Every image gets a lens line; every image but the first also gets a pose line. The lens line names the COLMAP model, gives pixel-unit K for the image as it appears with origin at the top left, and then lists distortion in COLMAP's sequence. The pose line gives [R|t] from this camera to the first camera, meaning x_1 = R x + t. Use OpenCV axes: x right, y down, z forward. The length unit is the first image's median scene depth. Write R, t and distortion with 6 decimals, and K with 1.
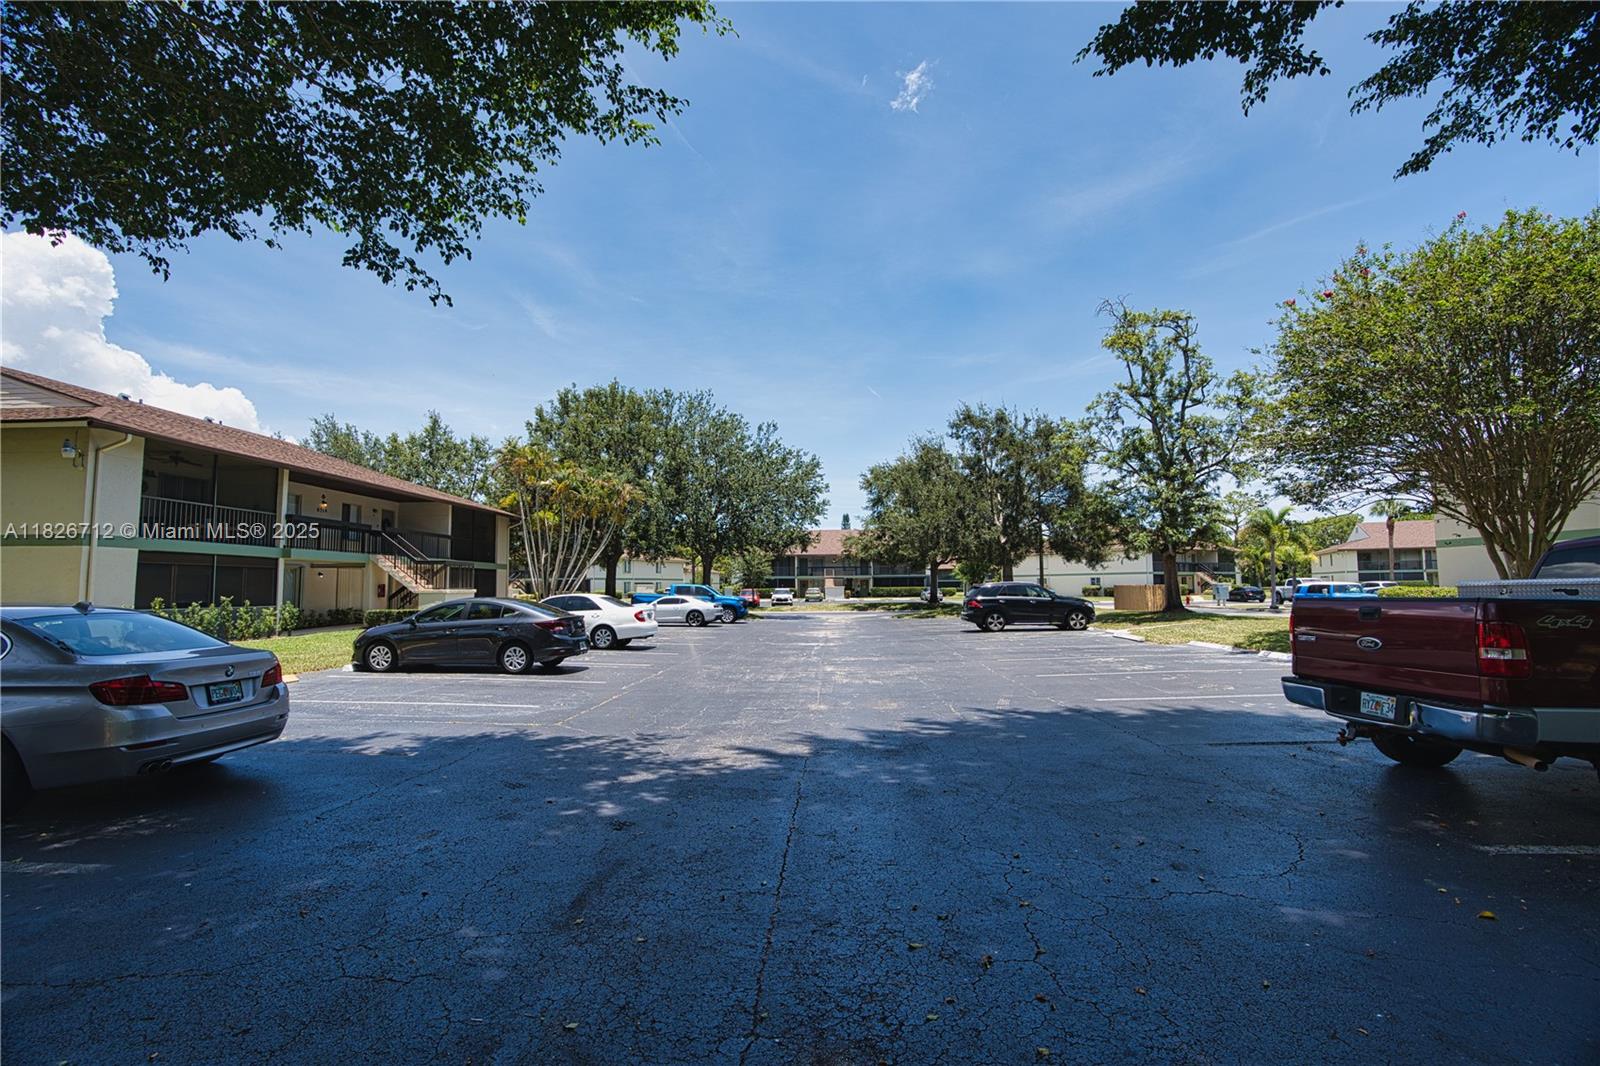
lens RADIAL K [[734.6, 0, 805.9], [0, 734.6, 529.0], [0, 0, 1]] dist [-0.074441, 0.031470]
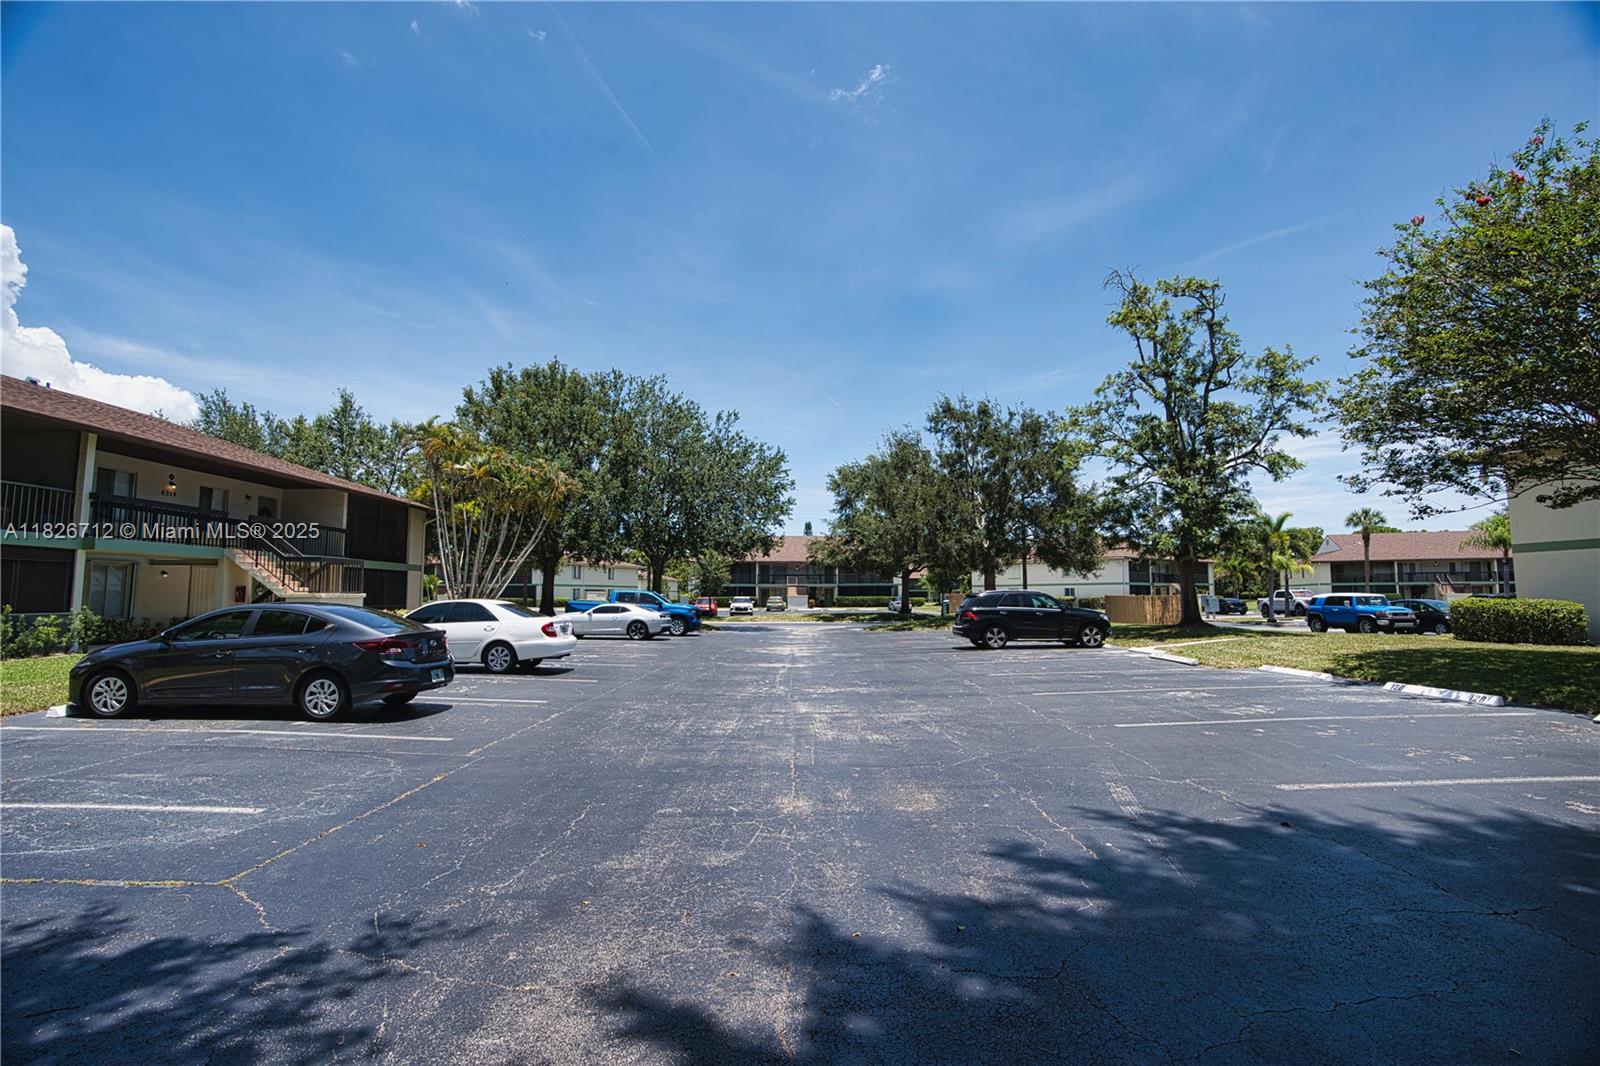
lens RADIAL K [[734.6, 0, 805.9], [0, 734.6, 529.0], [0, 0, 1]] dist [-0.074441, 0.031470]
pose [[0.998560, 0.012335, 0.052201, -0.001458], [-0.011681, 0.999850, -0.012803, 0.009938], [-0.052351, 0.012175, 0.998555, 0.107003]]
